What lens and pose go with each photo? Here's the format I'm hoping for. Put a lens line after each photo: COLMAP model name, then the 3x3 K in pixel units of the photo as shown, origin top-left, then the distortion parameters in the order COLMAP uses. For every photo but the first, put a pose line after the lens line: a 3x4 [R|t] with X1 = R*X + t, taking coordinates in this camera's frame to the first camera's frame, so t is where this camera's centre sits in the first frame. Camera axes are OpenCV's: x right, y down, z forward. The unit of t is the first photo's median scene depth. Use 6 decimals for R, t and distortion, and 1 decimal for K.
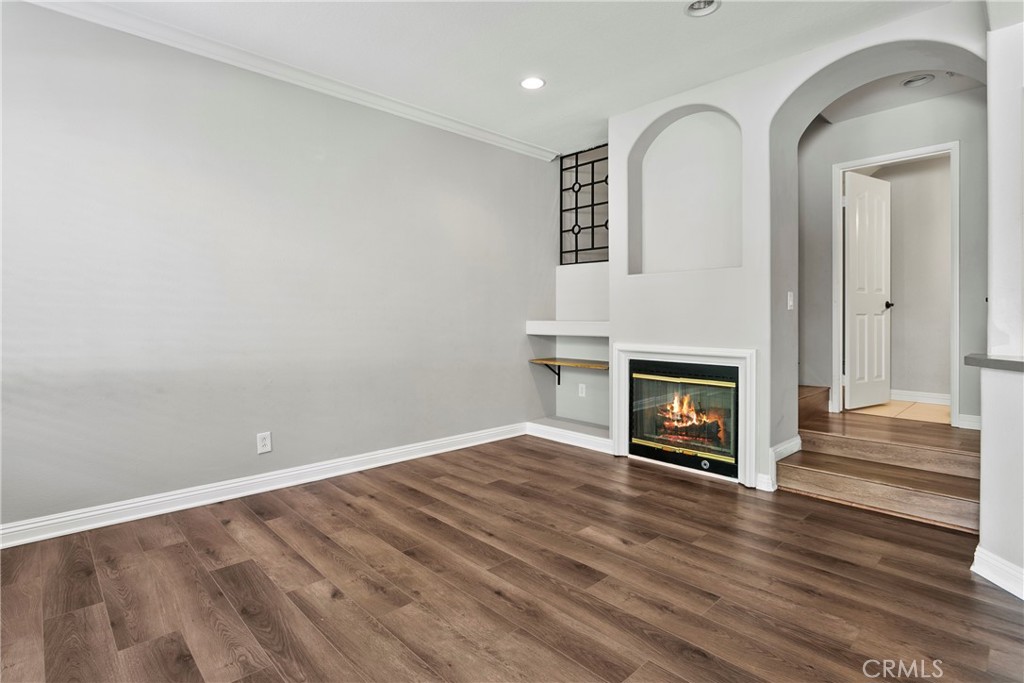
lens RADIAL K [[508.2, 0, 509.0], [0, 508.2, 320.2], [0, 0, 1]] dist [-0.006100, 0.000282]
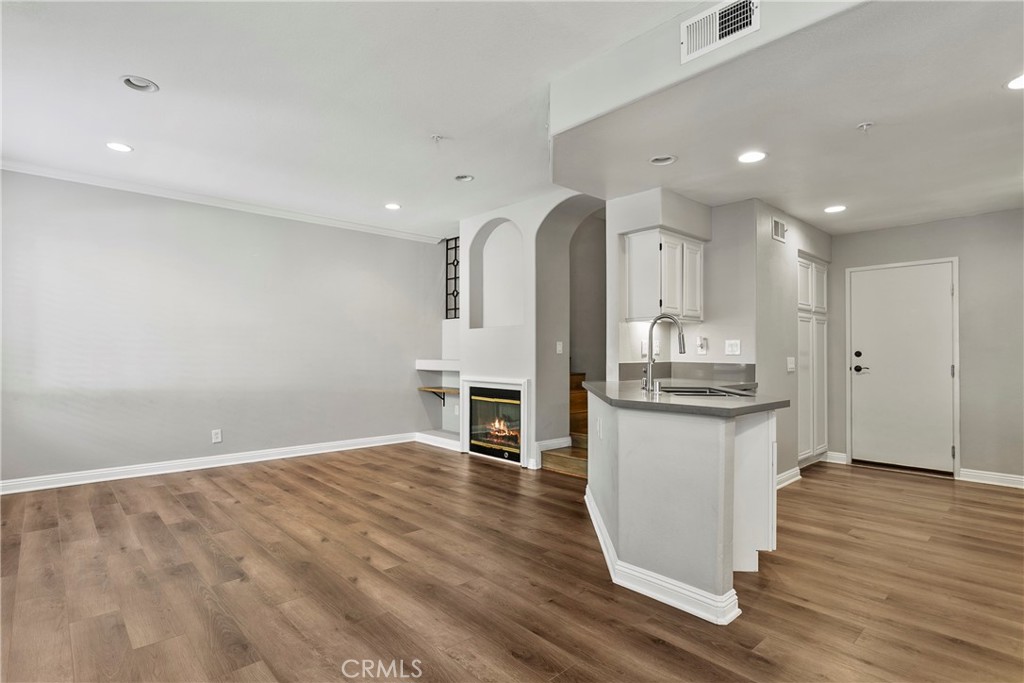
lens RADIAL K [[509.7, 0, 500.4], [0, 509.7, 352.2], [0, 0, 1]] dist [-0.002163, 0.000587]
pose [[0.999714, 0.001792, -0.023867, 0.441253], [-0.002008, 0.999957, -0.009048, -0.010595], [0.023850, 0.009093, 0.999674, -0.576435]]
